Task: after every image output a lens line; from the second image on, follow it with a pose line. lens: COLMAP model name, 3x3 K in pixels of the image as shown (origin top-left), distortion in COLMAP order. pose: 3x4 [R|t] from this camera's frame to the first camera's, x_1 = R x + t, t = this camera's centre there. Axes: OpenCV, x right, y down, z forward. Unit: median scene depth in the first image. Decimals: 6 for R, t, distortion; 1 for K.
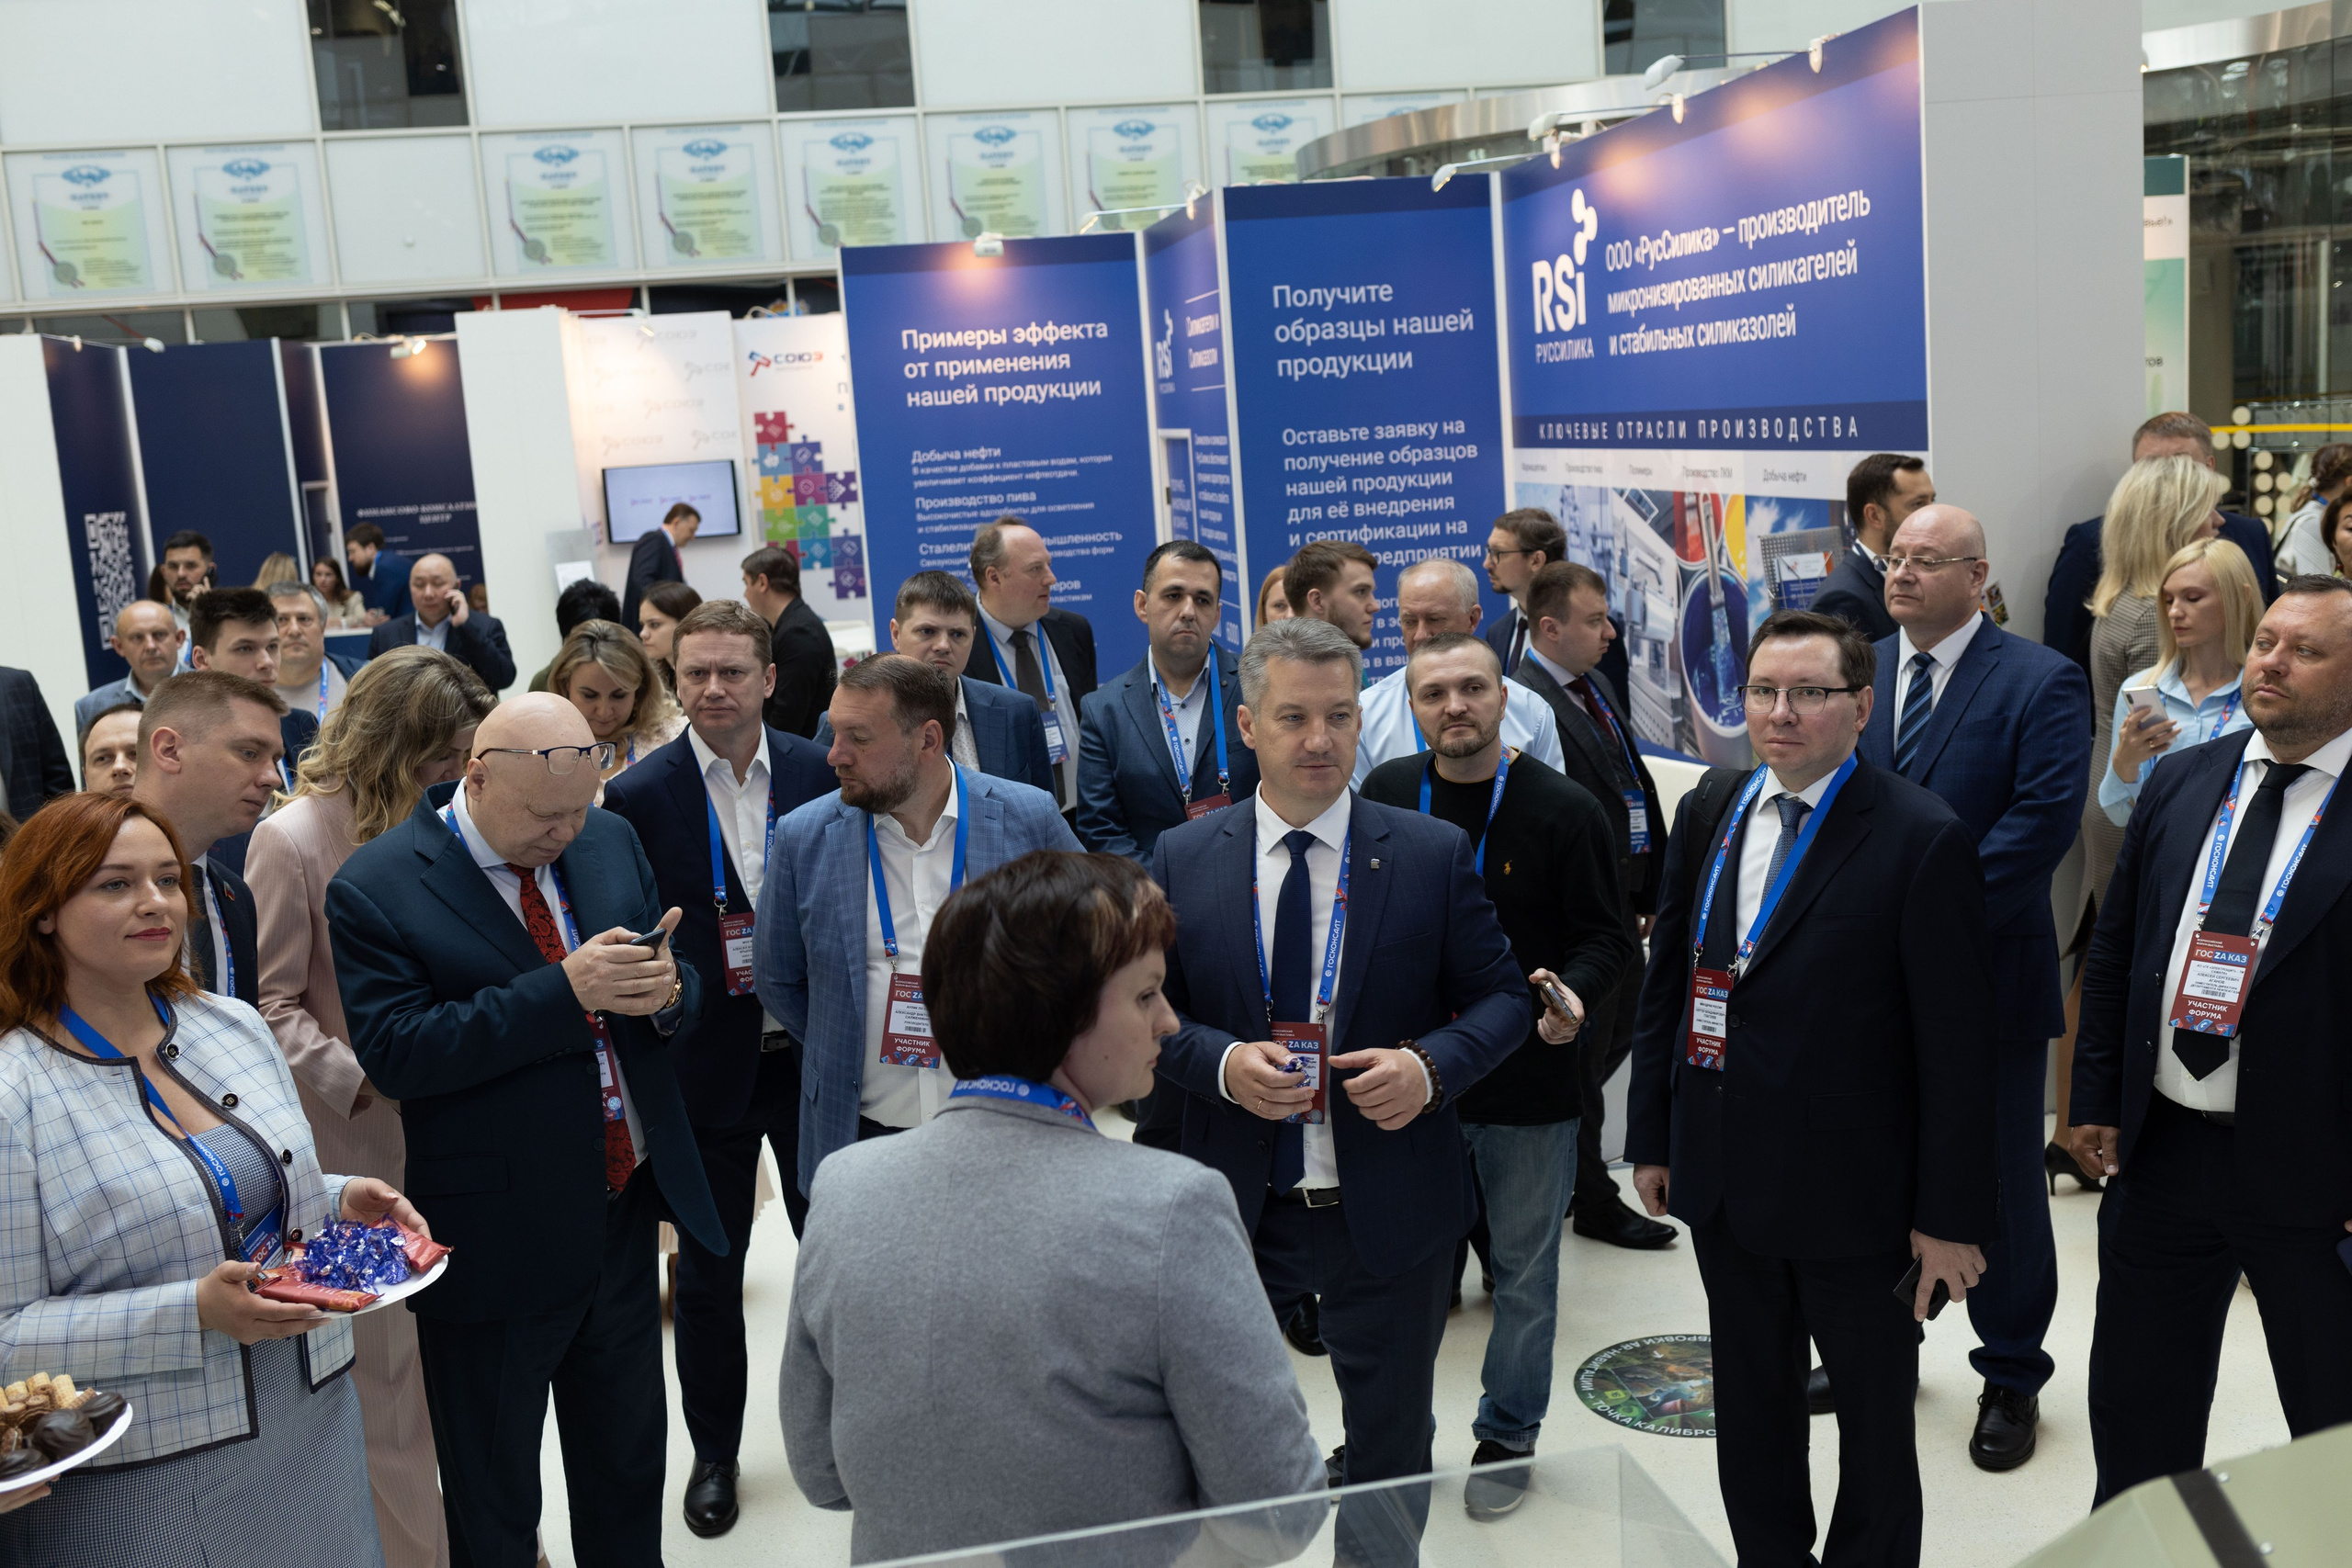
lens RADIAL K [[2254.9, 0, 1157.0], [0, 2254.9, 778.1], [0, 0, 1]] dist [0.002854, 0.000000]
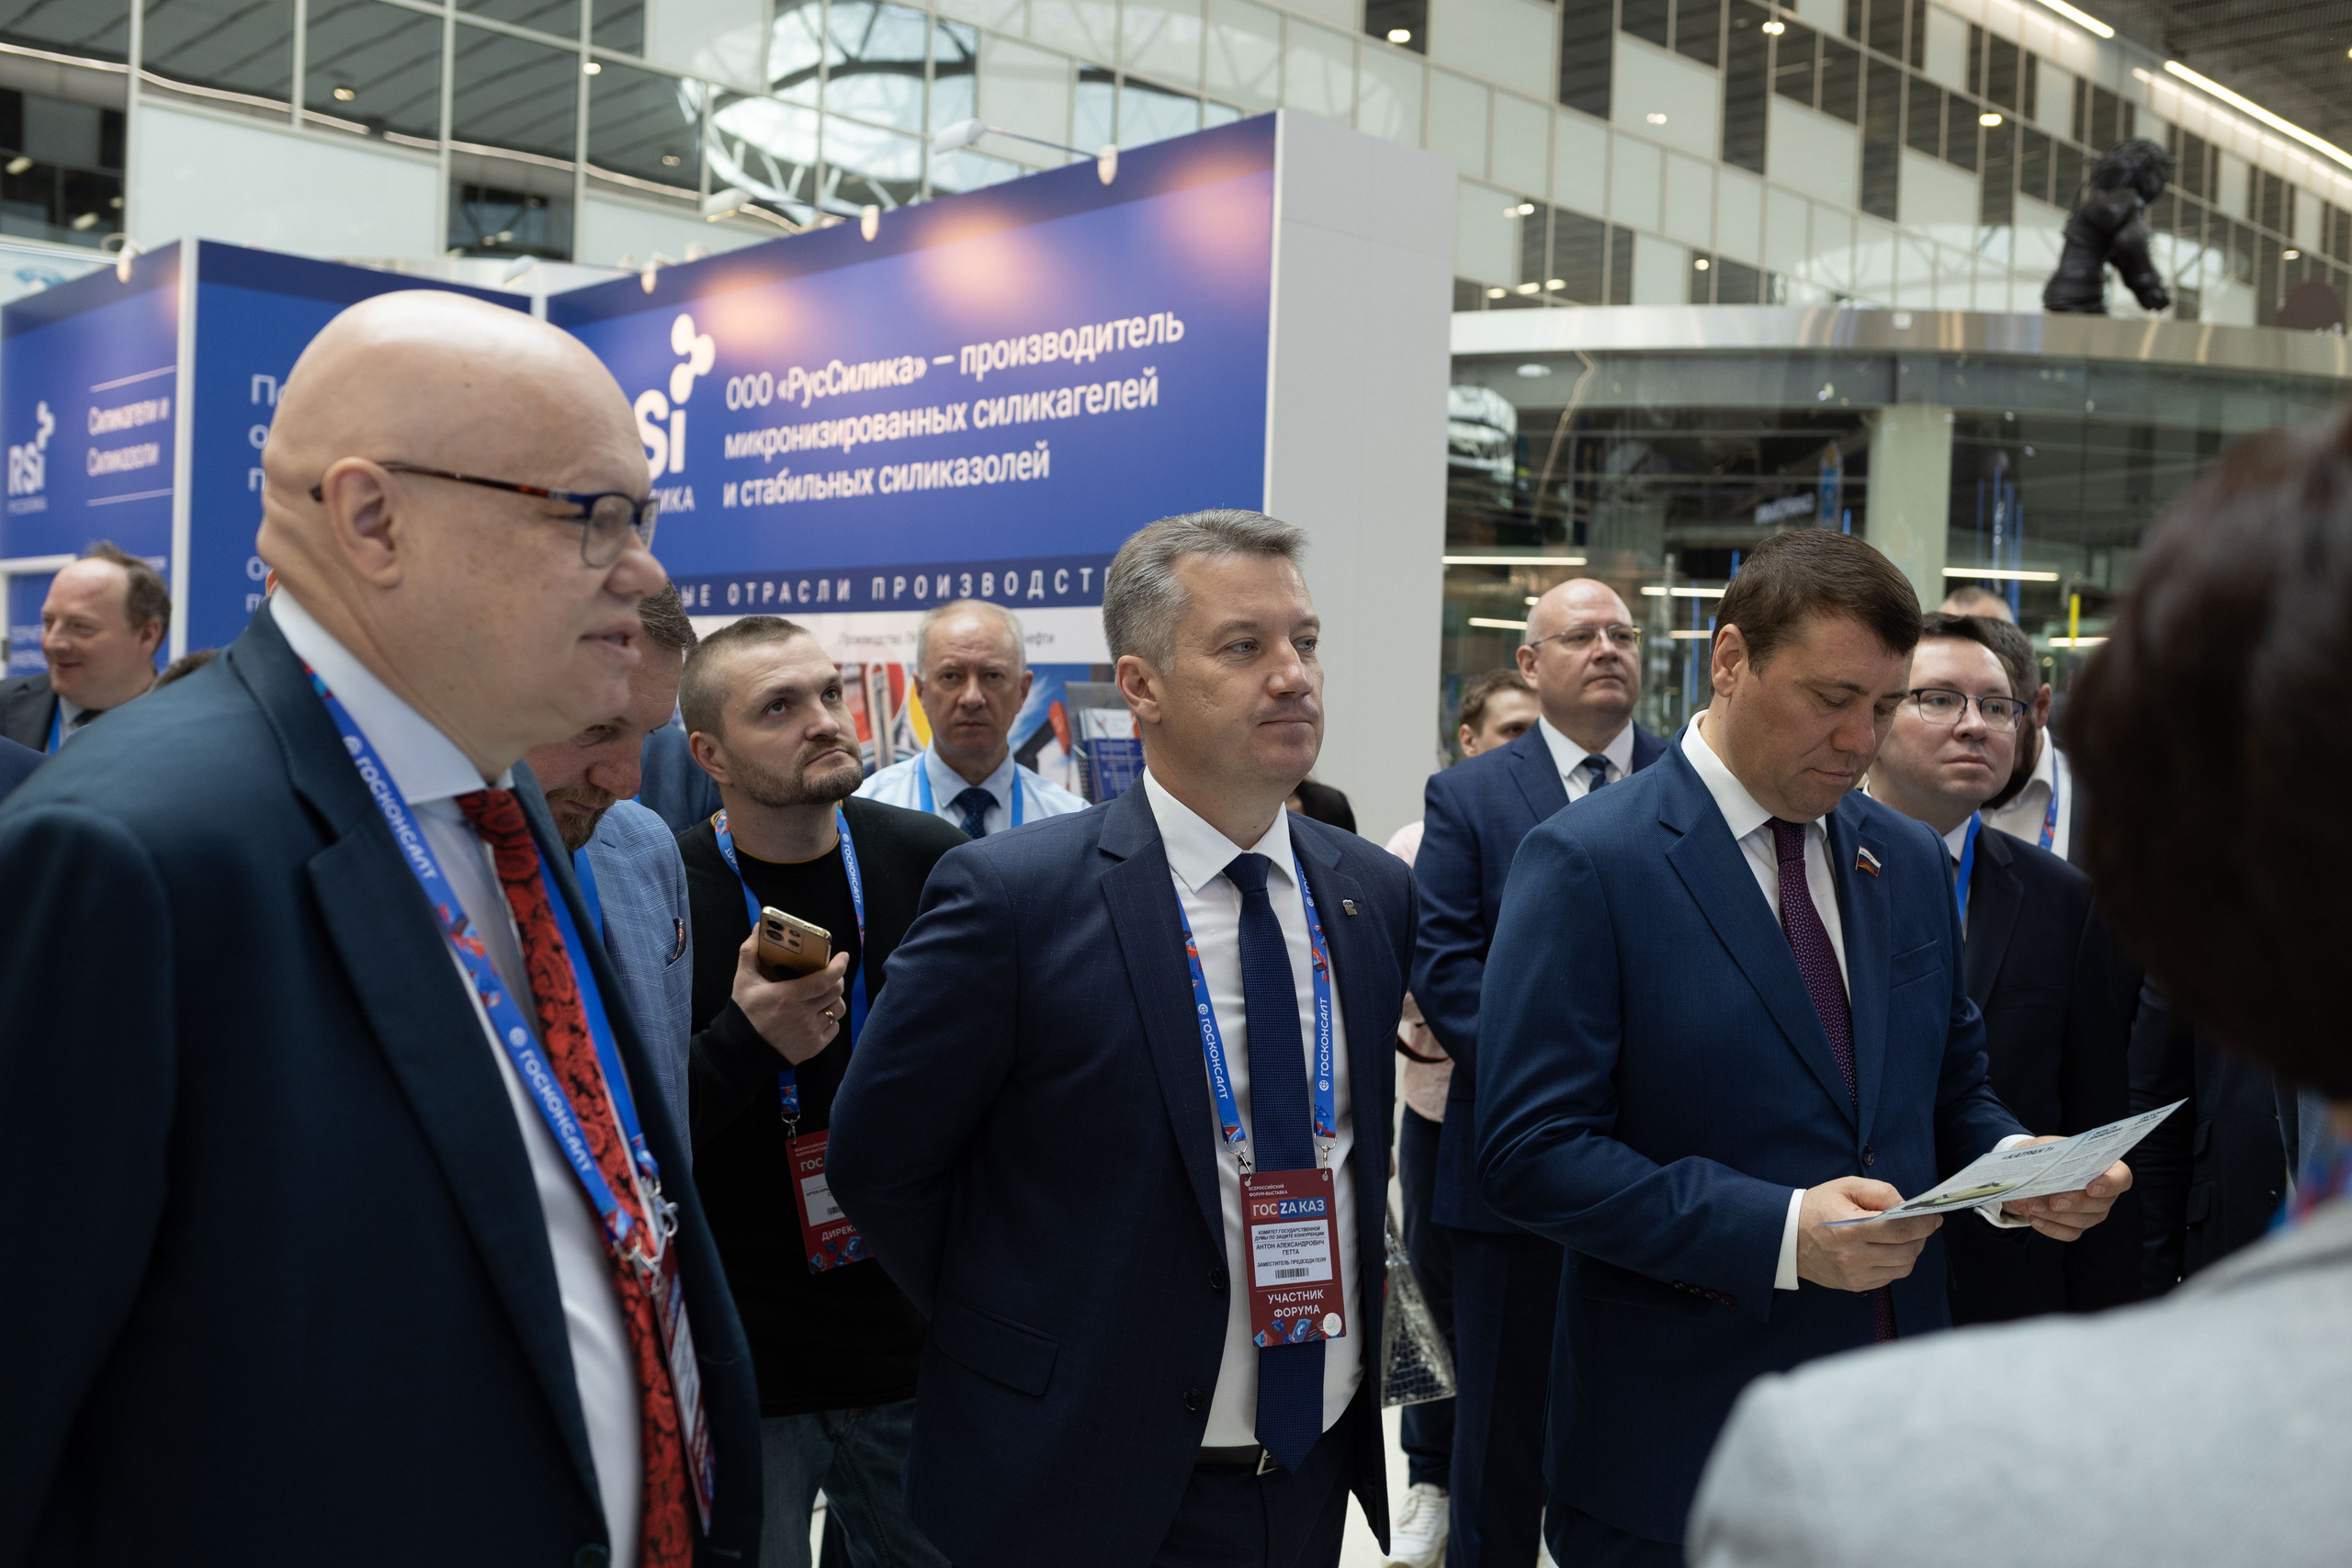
lens RADIAL K [[2254.9, 0, 1187.2], [0, 2254.9, 757.6], [0, 0, 1]] dist [0.002854, 0.000000]
pose [[0.823718, 0.094826, 0.559015, -0.137140], [-0.005935, 0.987304, -0.158732, 0.044362], [-0.566969, 0.127432, 0.813822, 0.257832]]
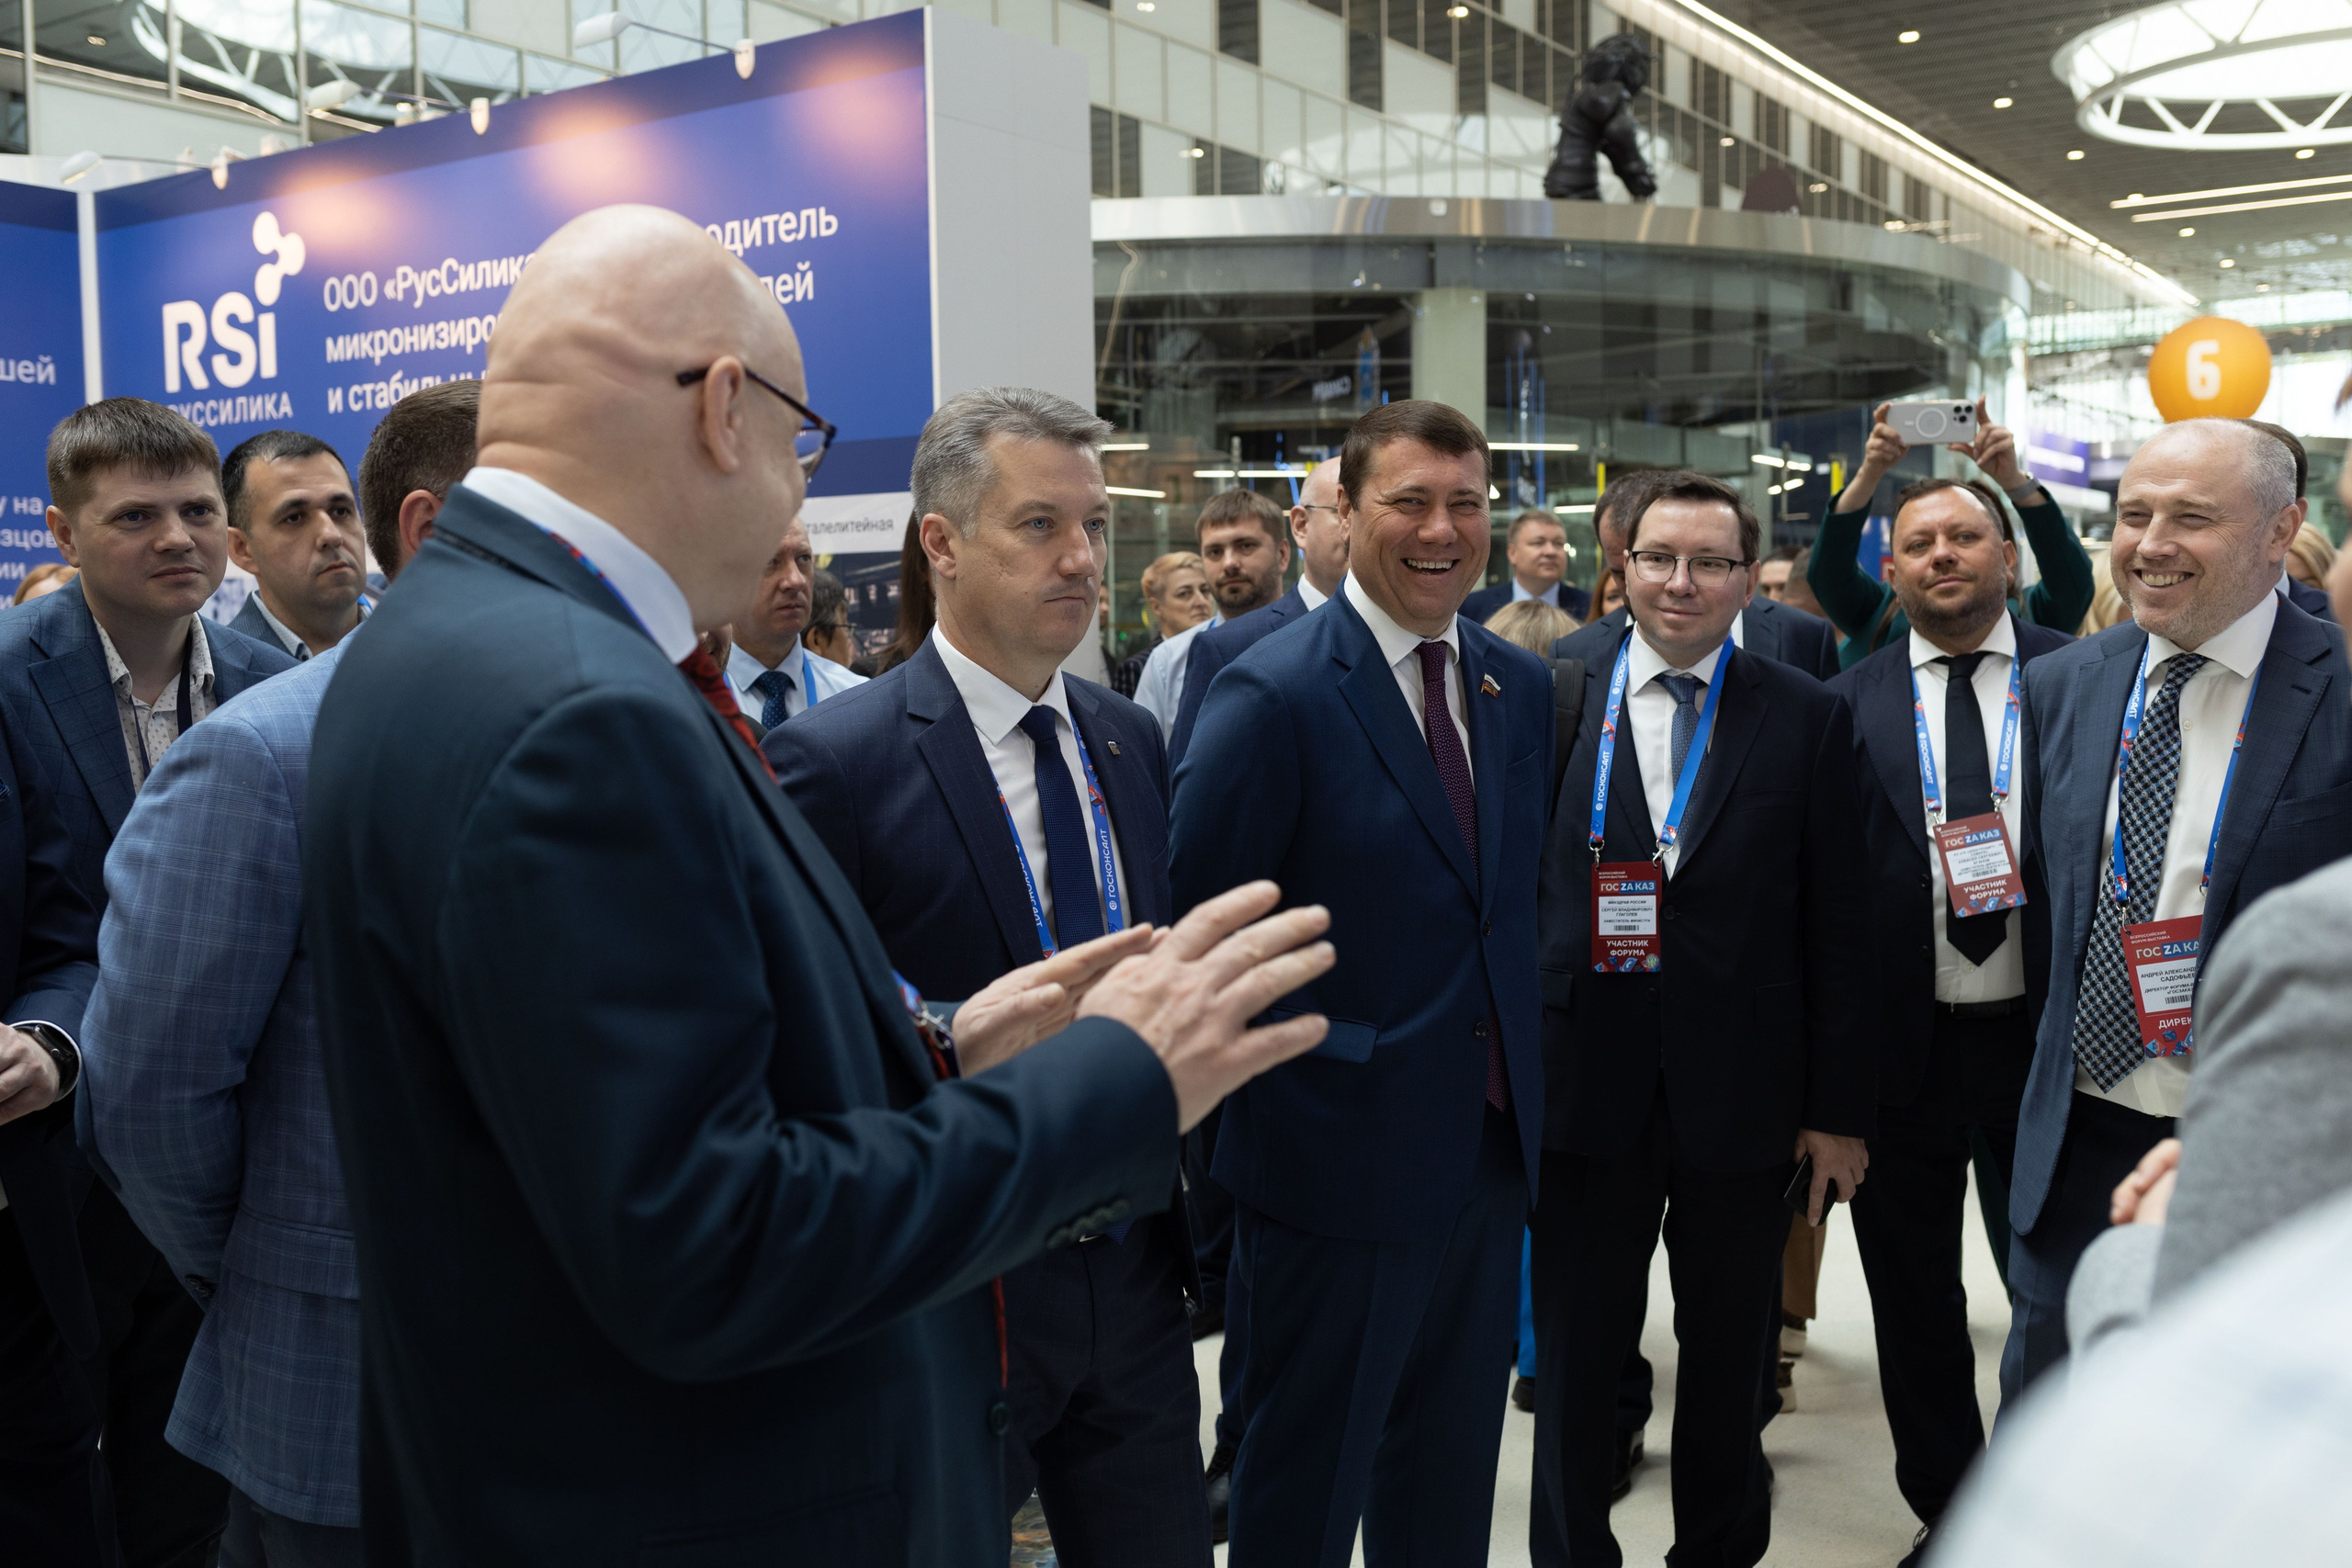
lens RADIAL K [[2254.9, 0, 1192.5], [0, 2254.9, 771.8], [0, 0, 1]] dist [0.002854, 0.000000]
pose [[0.685472, 0.018101, 0.727874, -0.203024], [0.078509, 0.992025, -0.098606, 0.053634], [-0.723854, 0.124736, 0.678584, 0.268735]]
